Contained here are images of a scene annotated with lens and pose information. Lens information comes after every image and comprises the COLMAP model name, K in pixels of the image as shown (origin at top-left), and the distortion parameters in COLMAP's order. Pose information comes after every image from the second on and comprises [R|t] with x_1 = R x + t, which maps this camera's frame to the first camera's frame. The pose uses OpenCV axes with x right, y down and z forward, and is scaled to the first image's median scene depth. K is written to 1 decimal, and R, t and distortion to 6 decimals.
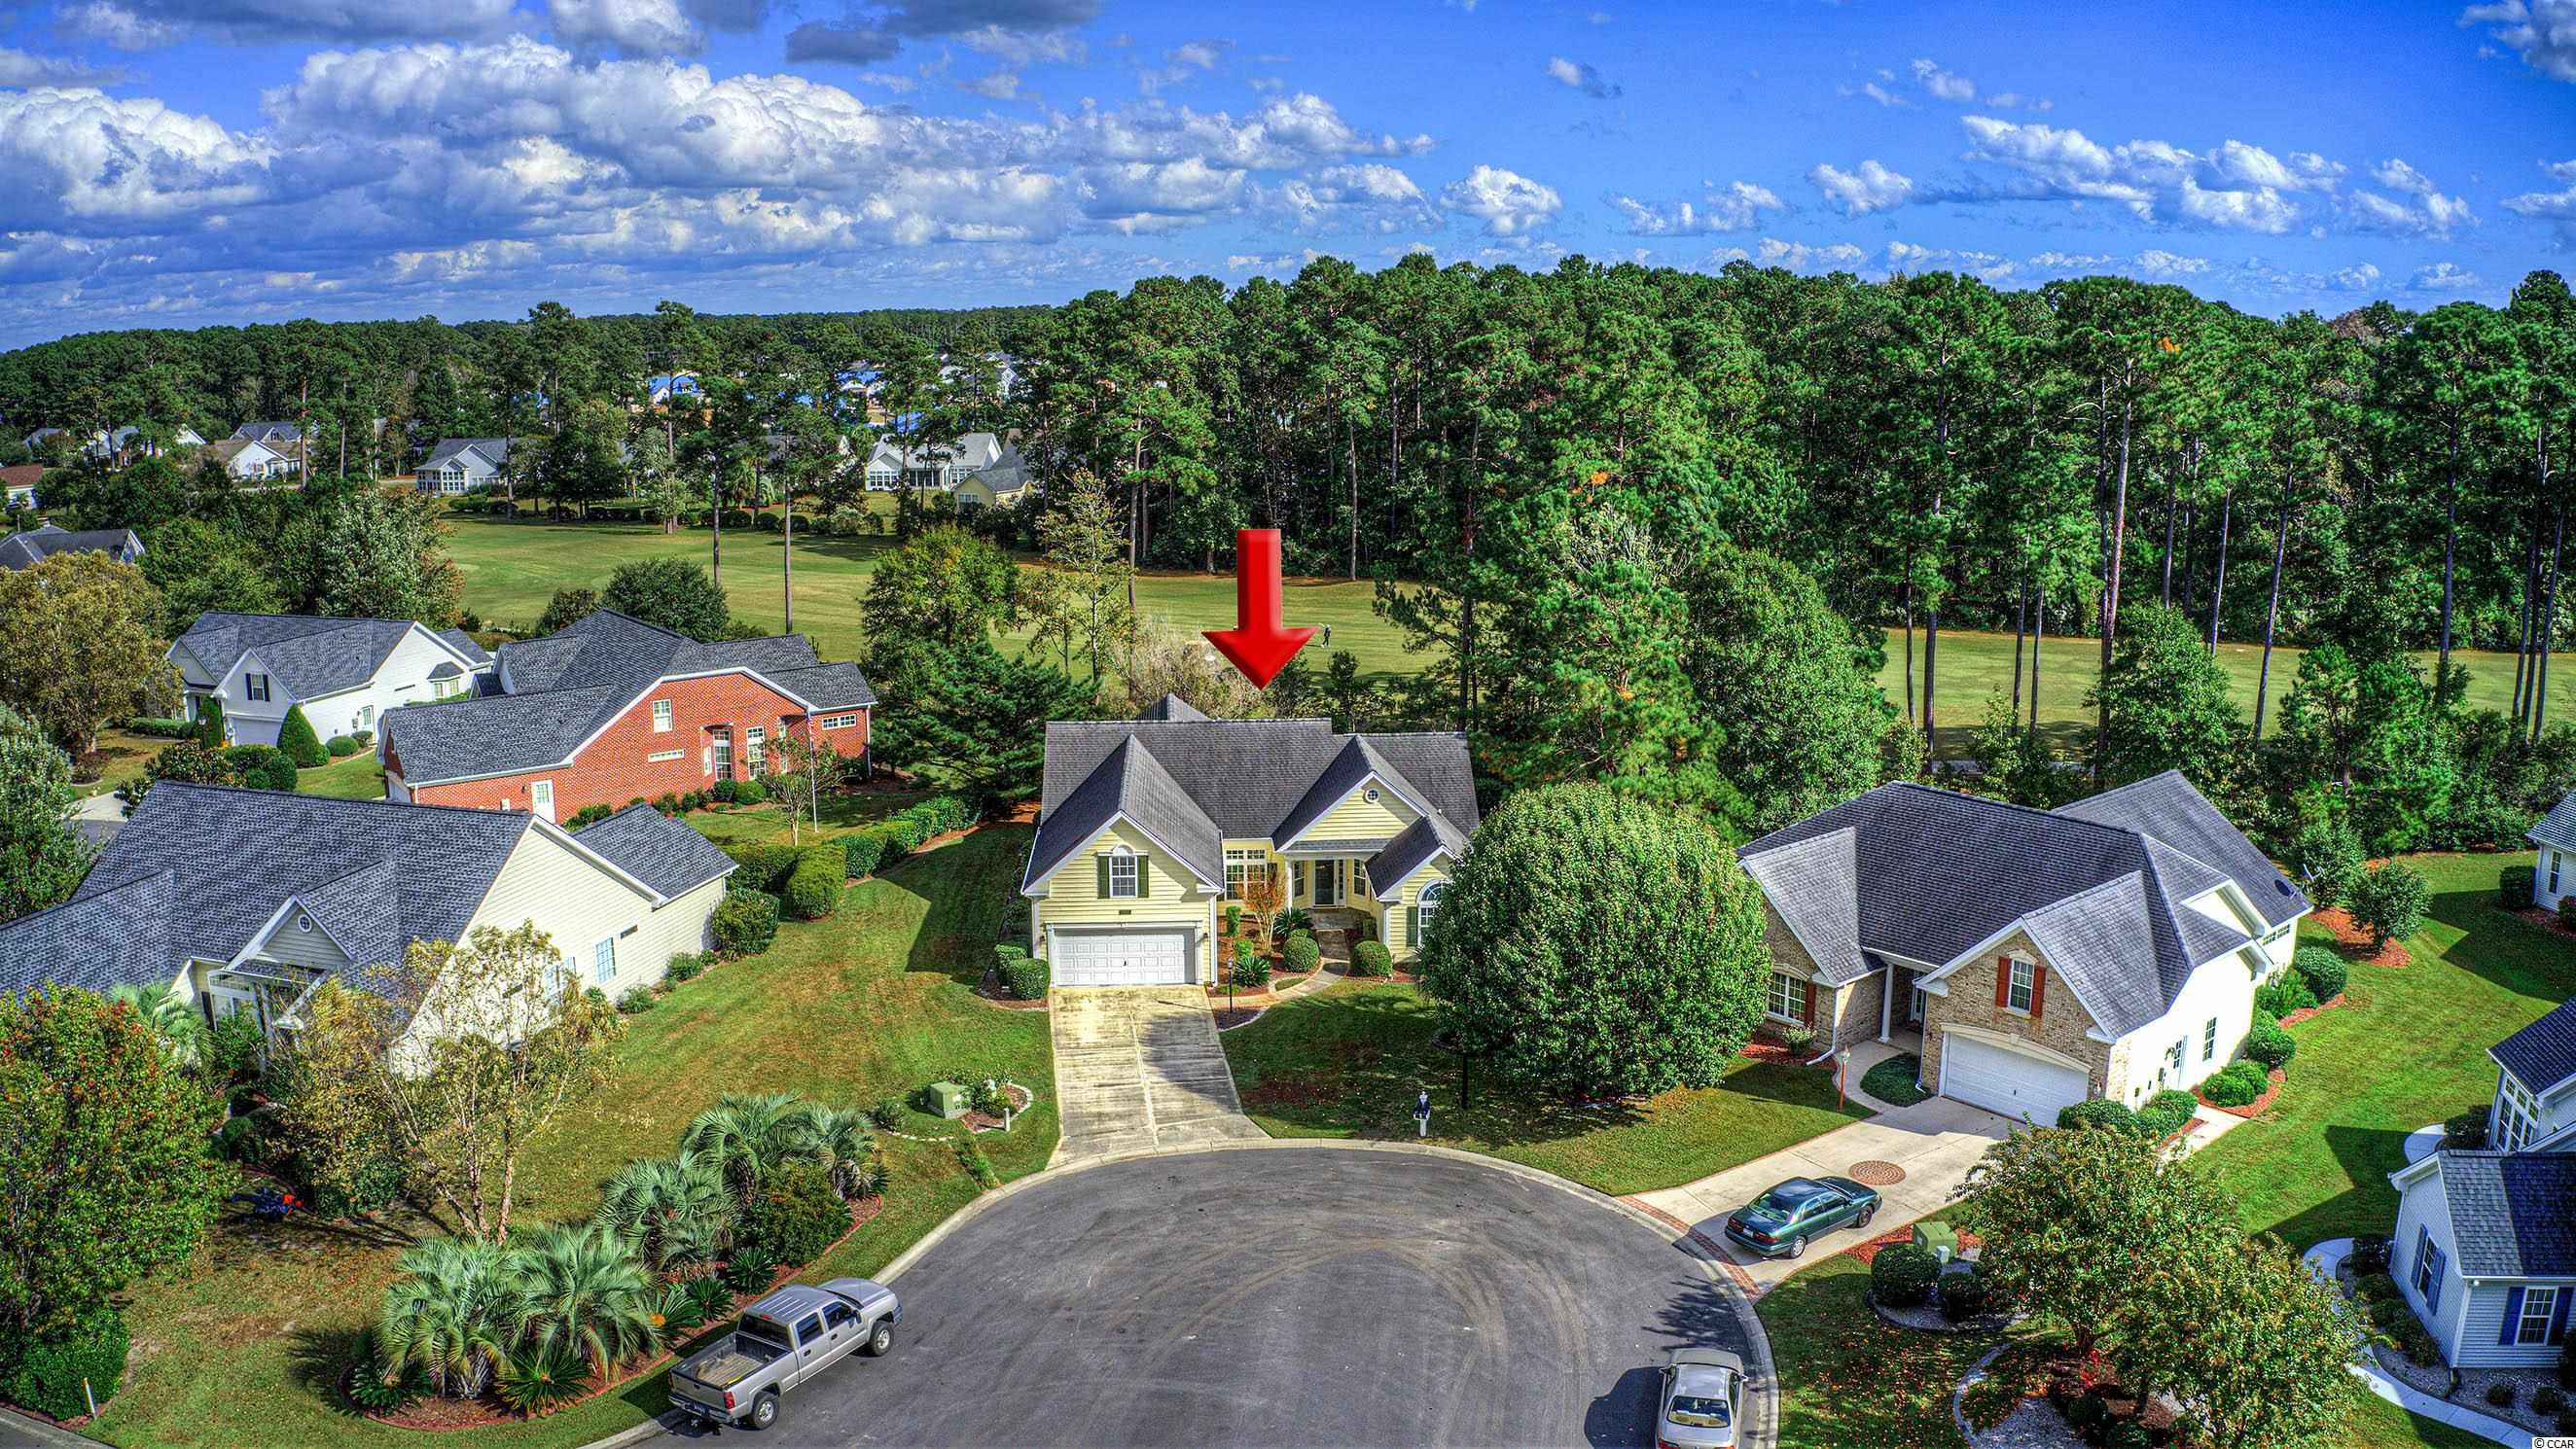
lens RADIAL K [[2021.0, 0, 1283.1], [0, 2021.0, 715.8], [0, 0, 1]] dist [-0.207152, 0.027788]
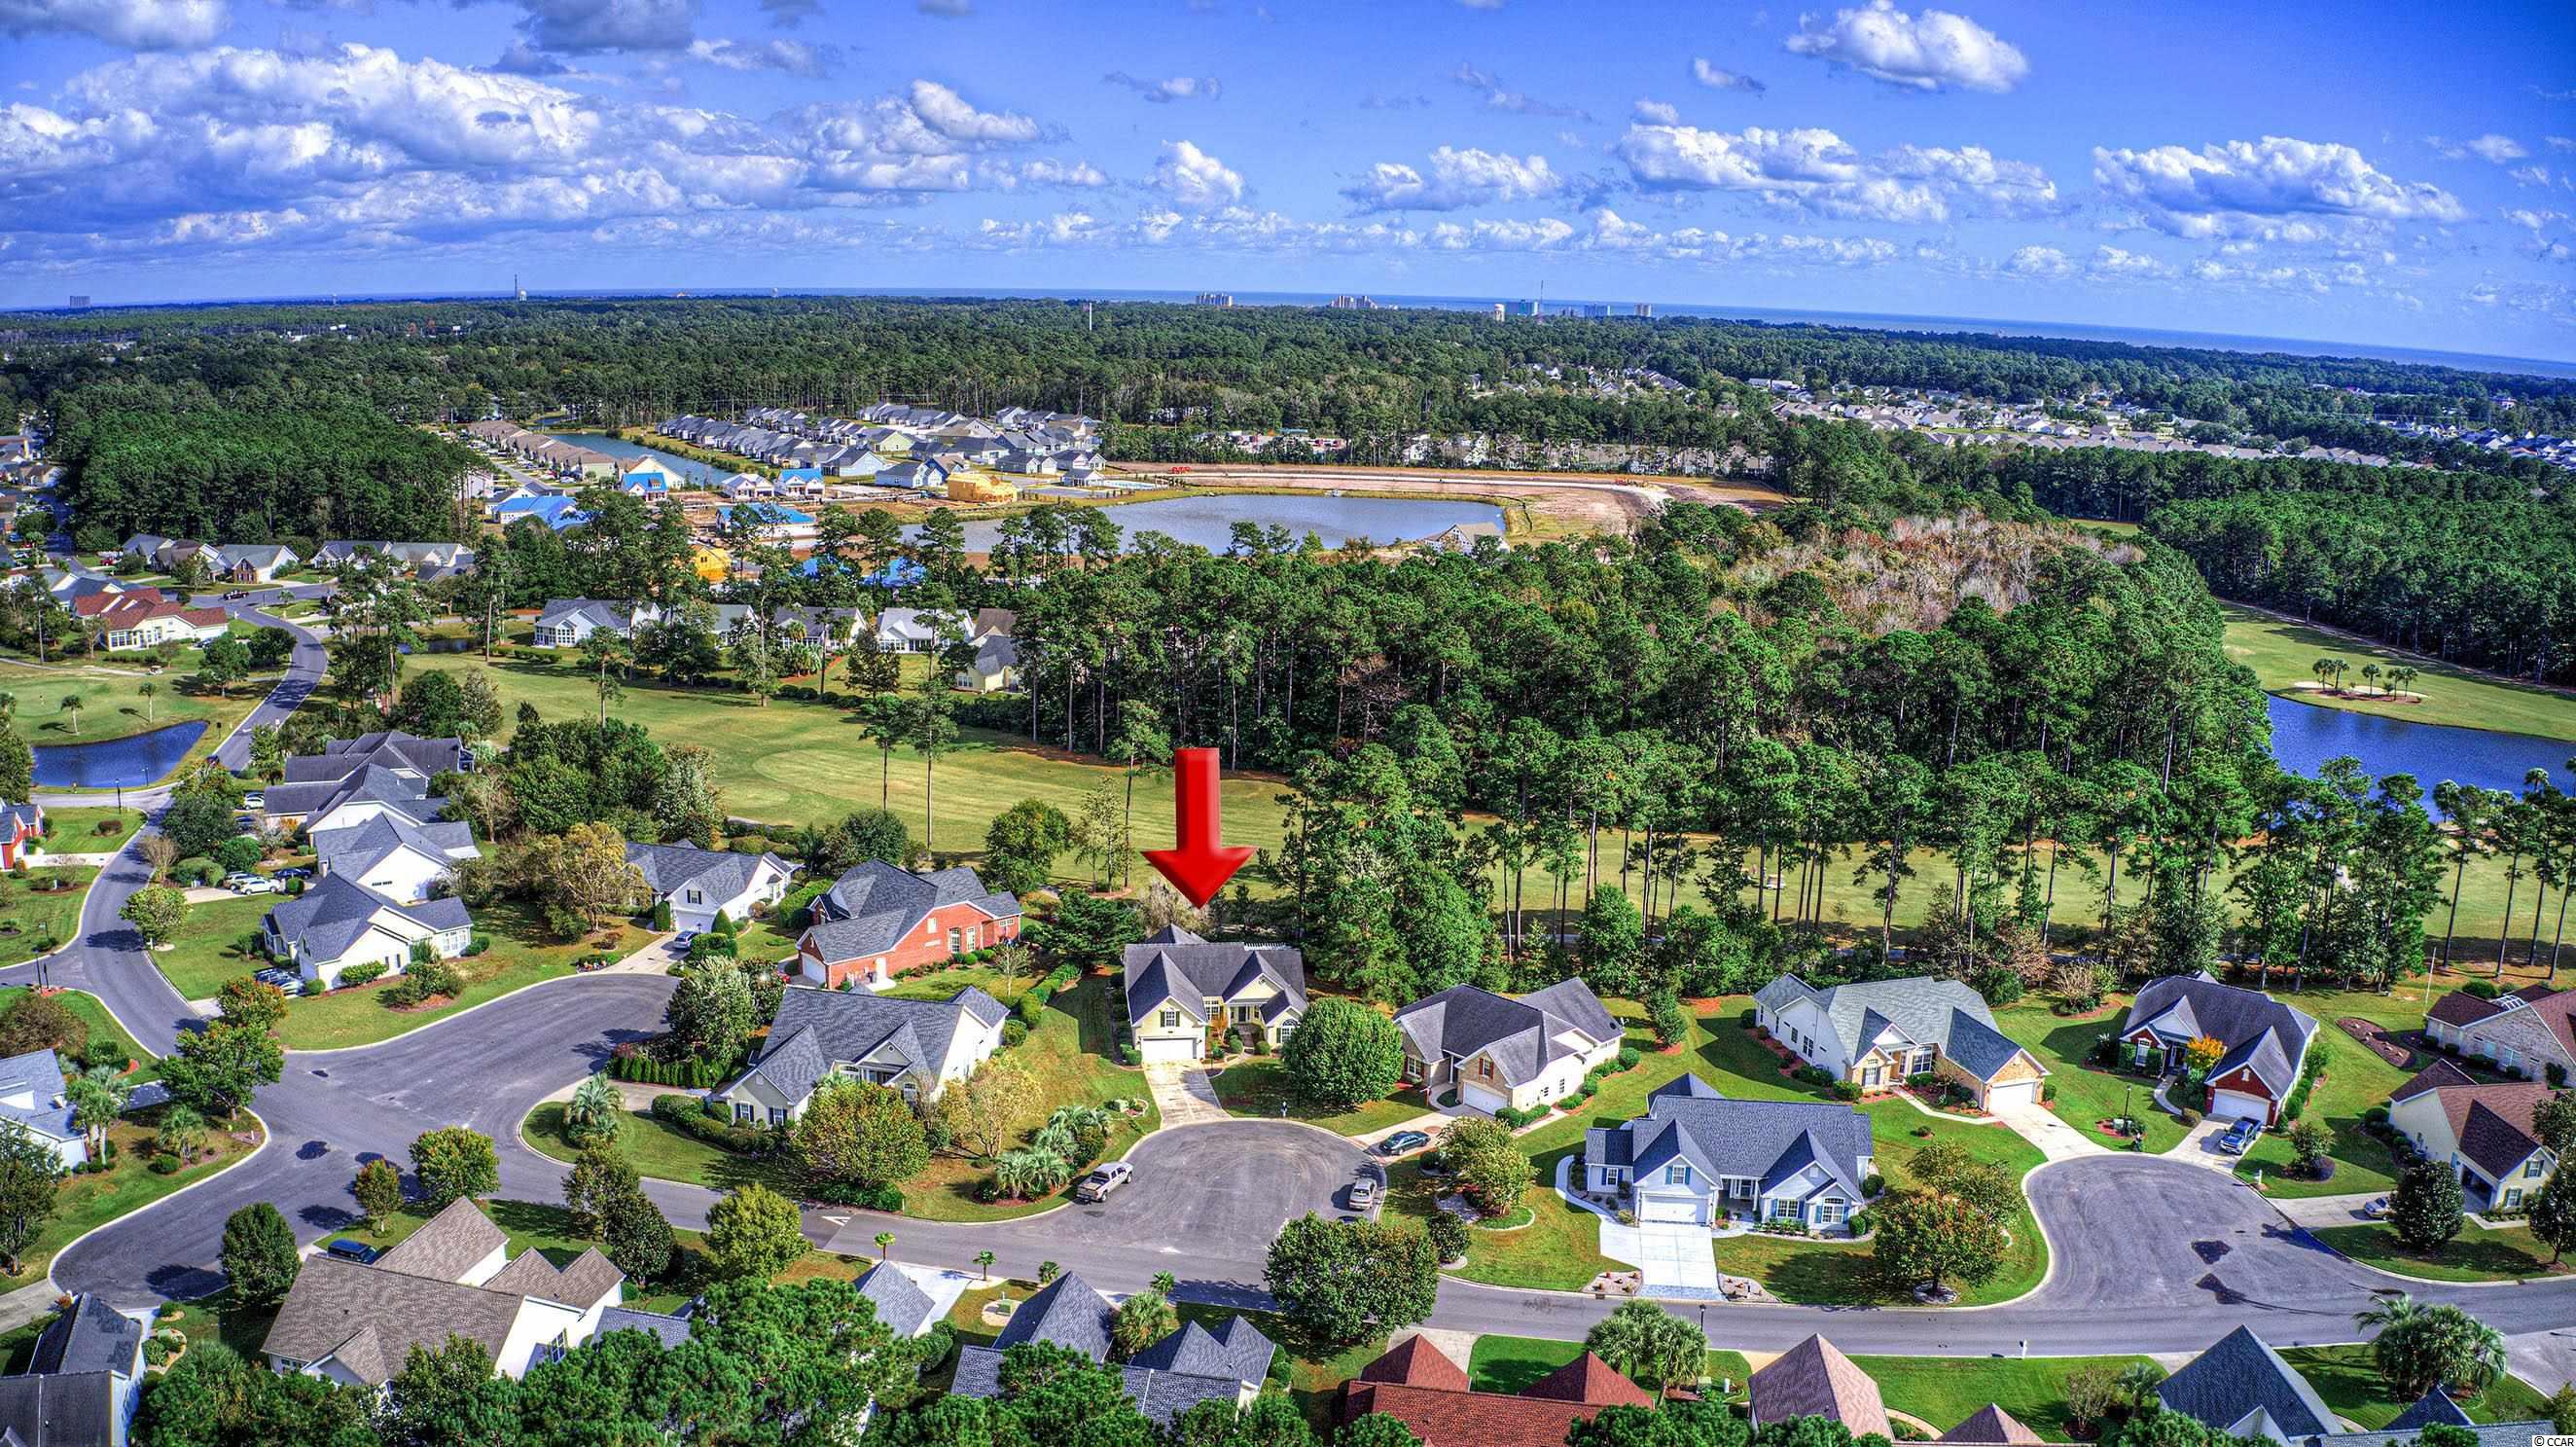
lens RADIAL K [[2021.7, 0, 1283.1], [0, 2021.7, 714.8], [0, 0, 1]] dist [-0.207152, 0.027788]
pose [[0.996691, 0.009430, 0.080736, -0.147590], [-0.010597, 0.999845, 0.014038, -0.355382], [-0.080592, -0.014847, 0.996637, -1.624048]]
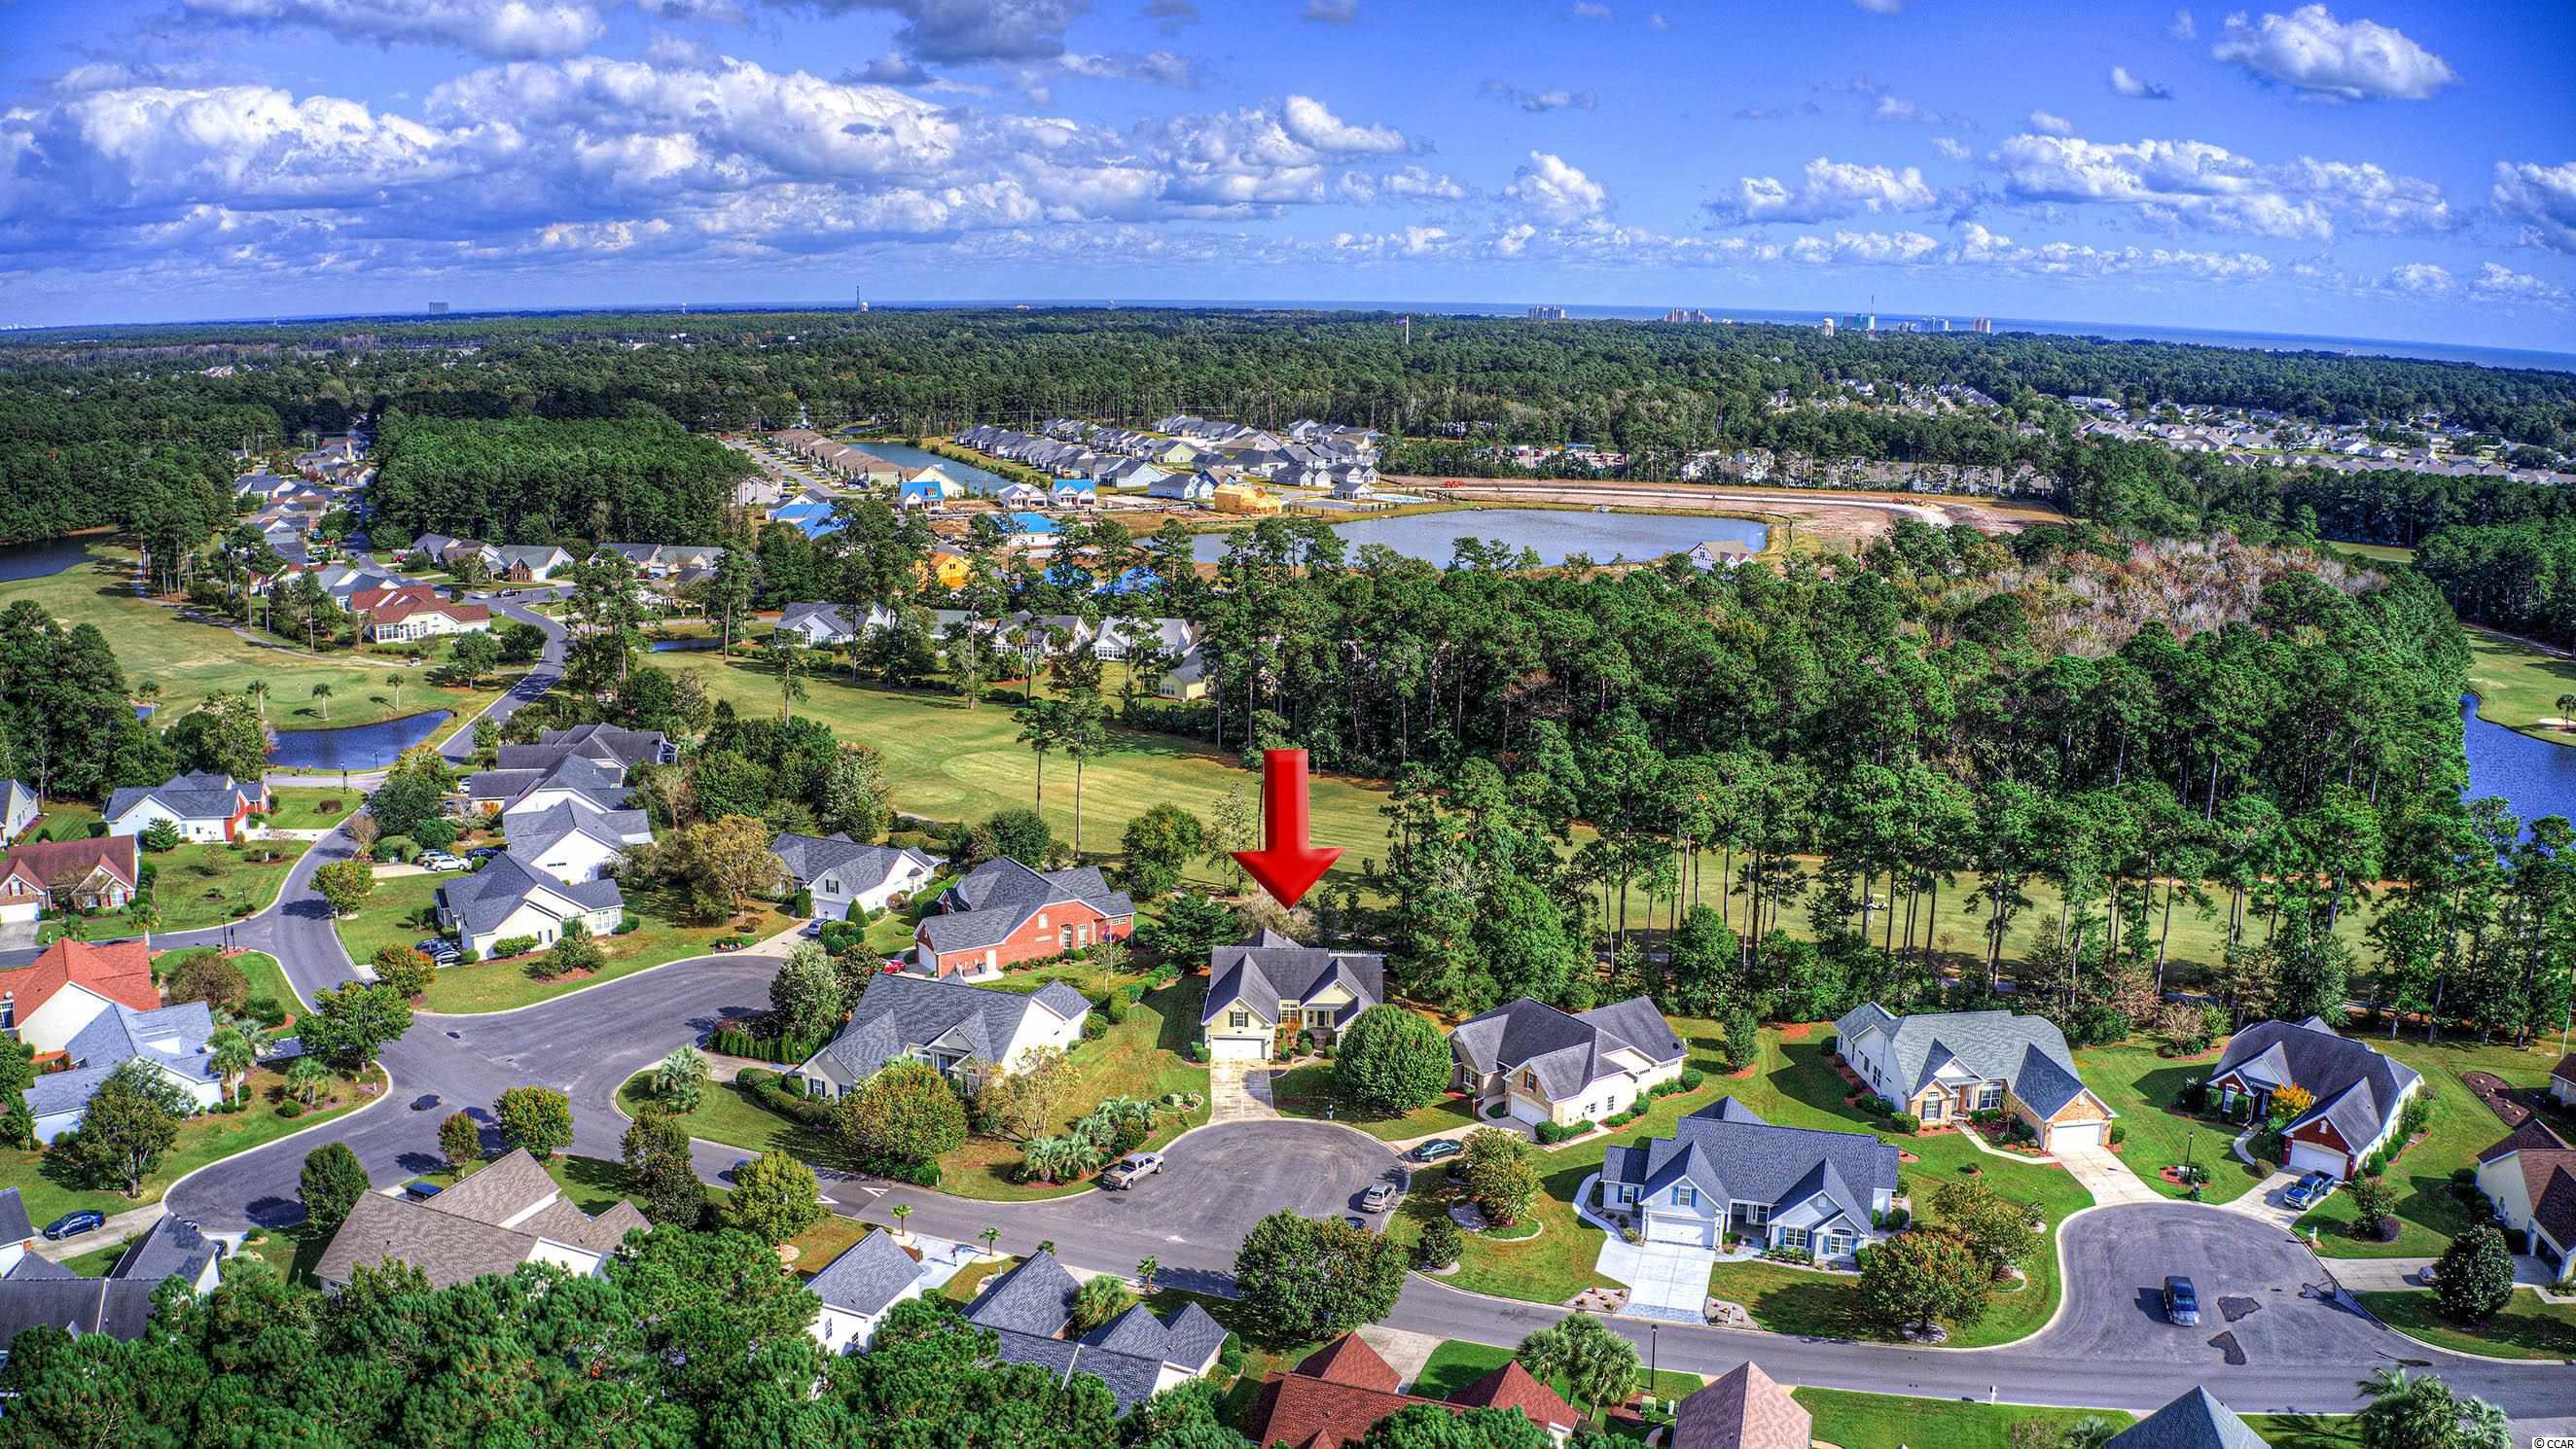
lens RADIAL K [[2021.0, 0, 1283.1], [0, 2021.0, 715.8], [0, 0, 1]] dist [-0.207152, 0.027788]
pose [[0.995858, 0.032115, -0.085064, 0.196590], [-0.031216, 0.999442, 0.011877, -0.361957], [0.085398, -0.009172, 0.996305, -1.687299]]
